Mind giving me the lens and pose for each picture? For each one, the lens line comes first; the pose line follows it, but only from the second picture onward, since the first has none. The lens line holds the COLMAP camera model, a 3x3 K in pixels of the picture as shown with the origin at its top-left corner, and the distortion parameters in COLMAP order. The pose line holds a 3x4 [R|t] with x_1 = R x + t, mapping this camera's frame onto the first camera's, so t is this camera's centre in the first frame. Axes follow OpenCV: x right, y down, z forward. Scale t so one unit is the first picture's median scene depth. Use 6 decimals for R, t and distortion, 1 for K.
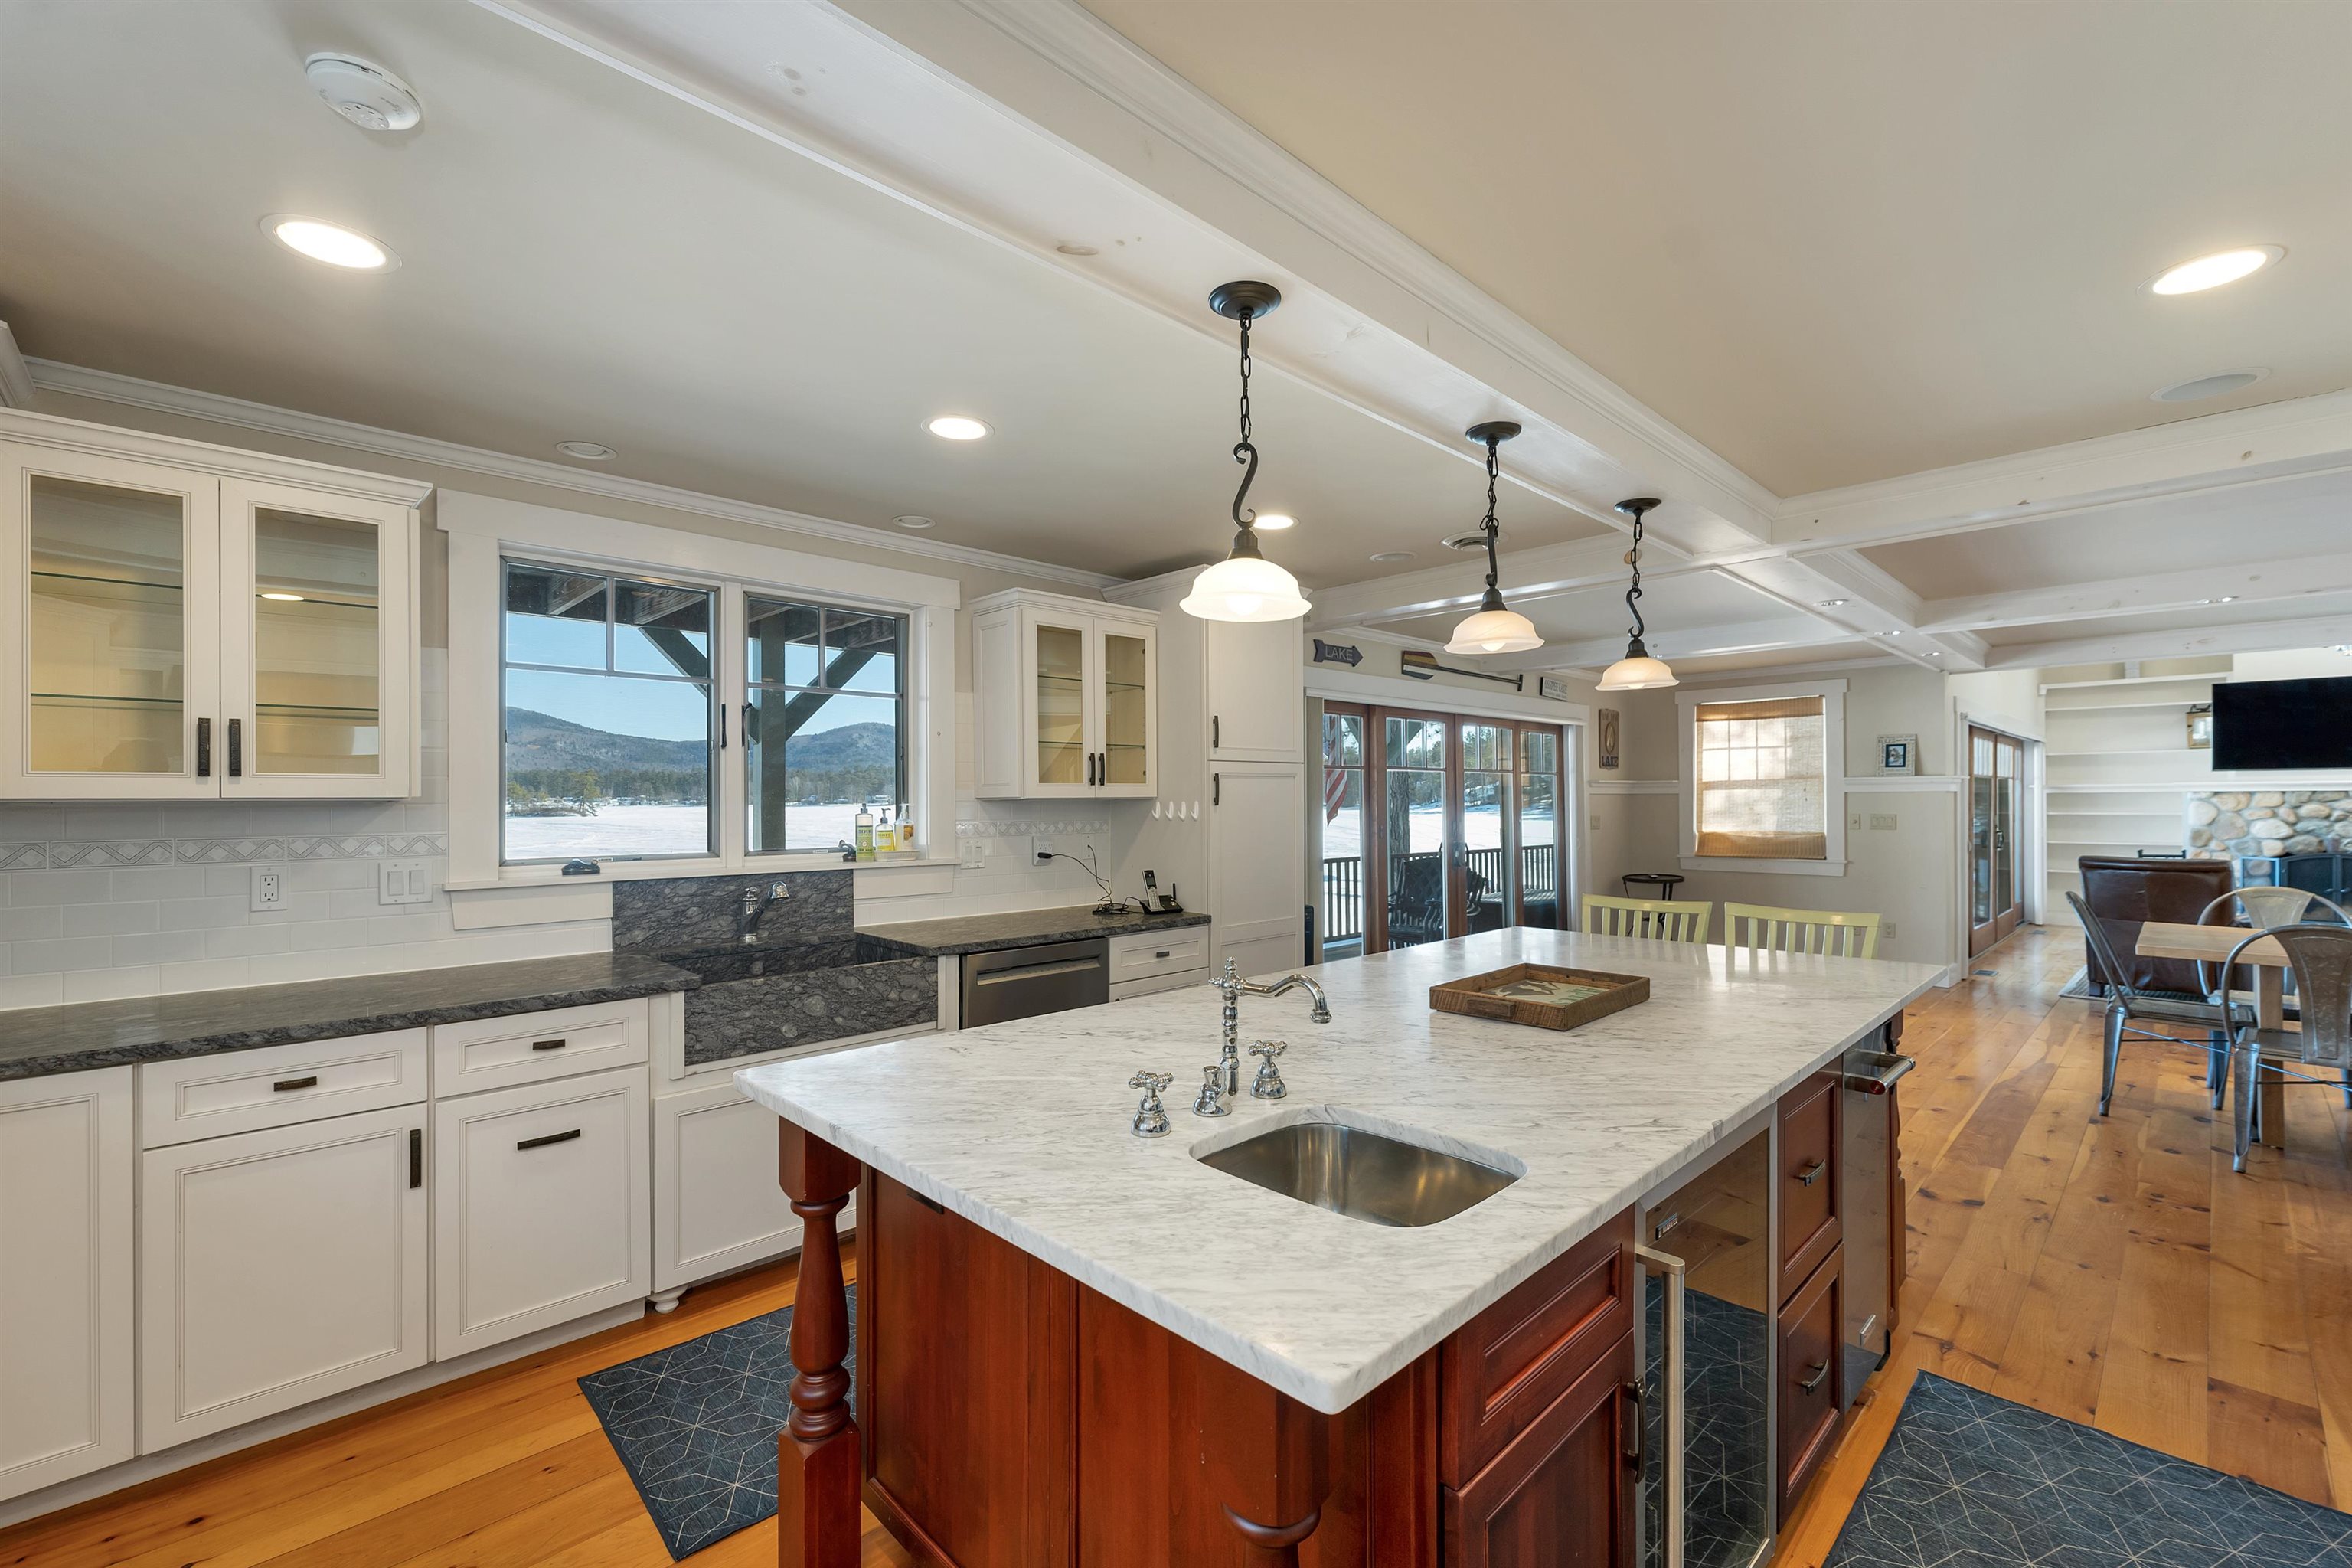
lens RADIAL K [[999.7, 0, 1158.6], [0, 999.7, 795.2], [0, 0, 1]] dist [0.011021, -0.000171]
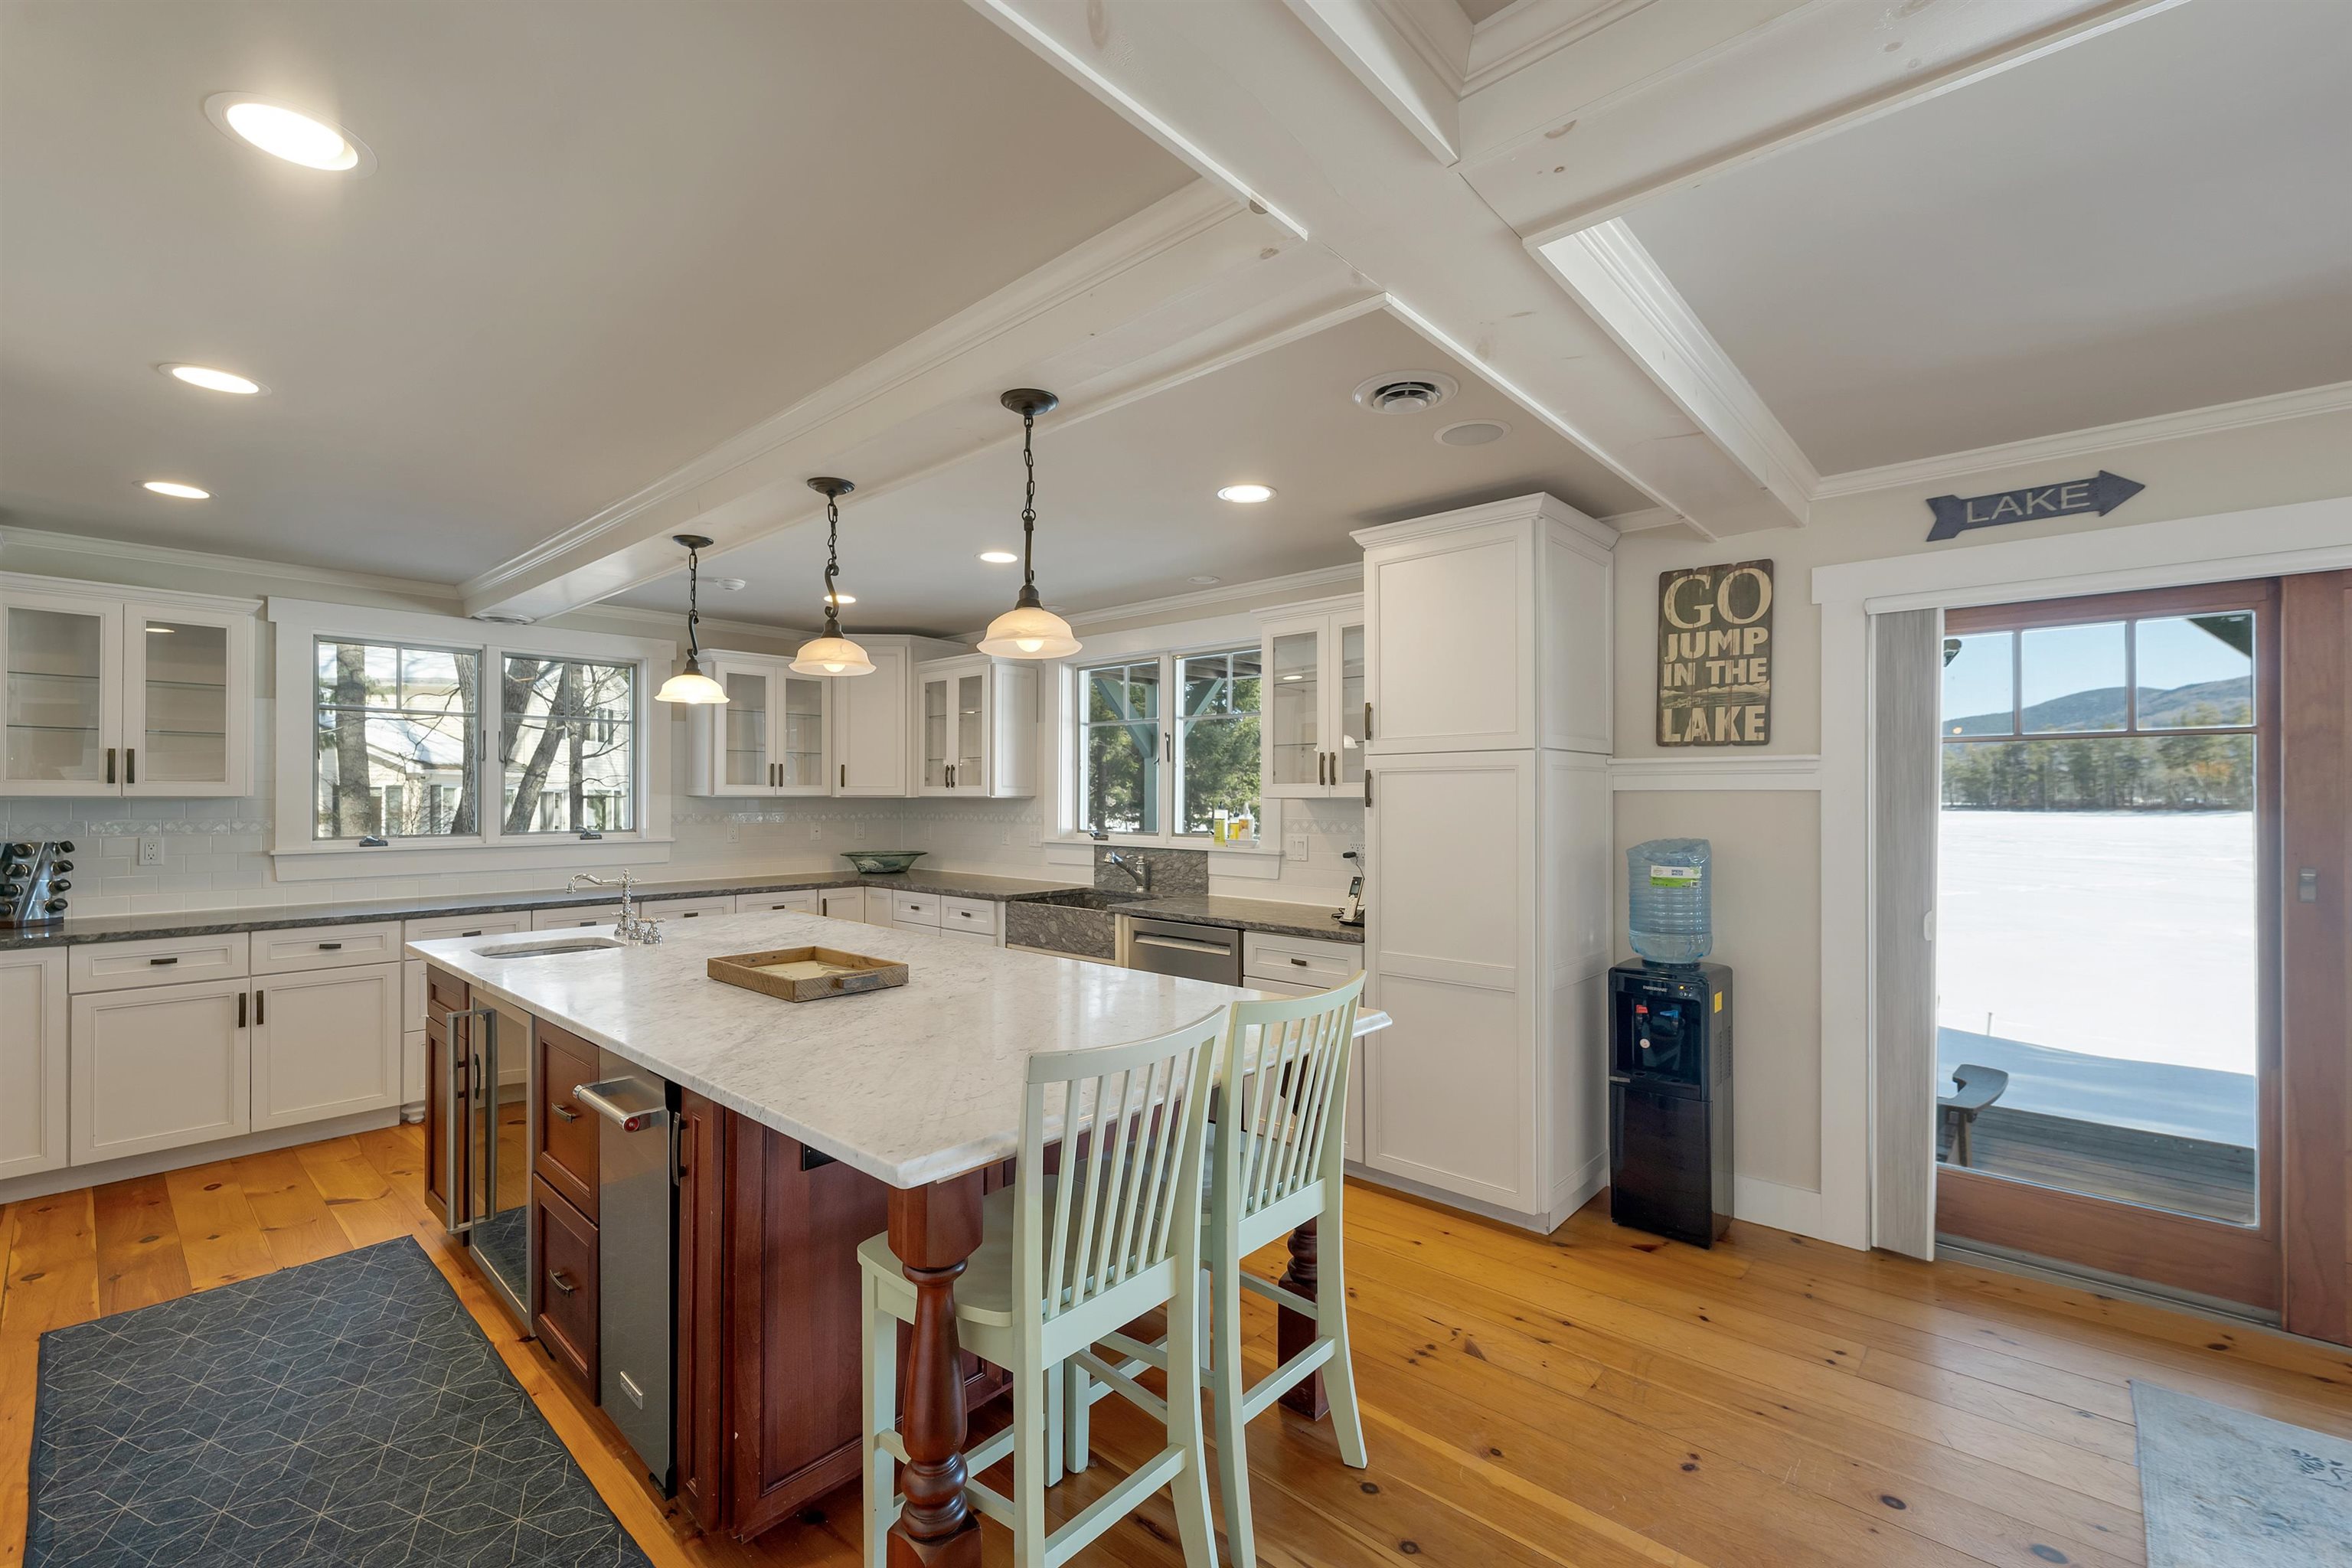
lens RADIAL K [[999.7, 0, 1181.9], [0, 999.7, 784.9], [0, 0, 1]] dist [0.011021, -0.000171]
pose [[0.059785, -0.007546, -0.998183, 1.028034], [0.002039, 0.999970, -0.007437, -0.003671], [0.998209, -0.001591, 0.059799, 0.903261]]
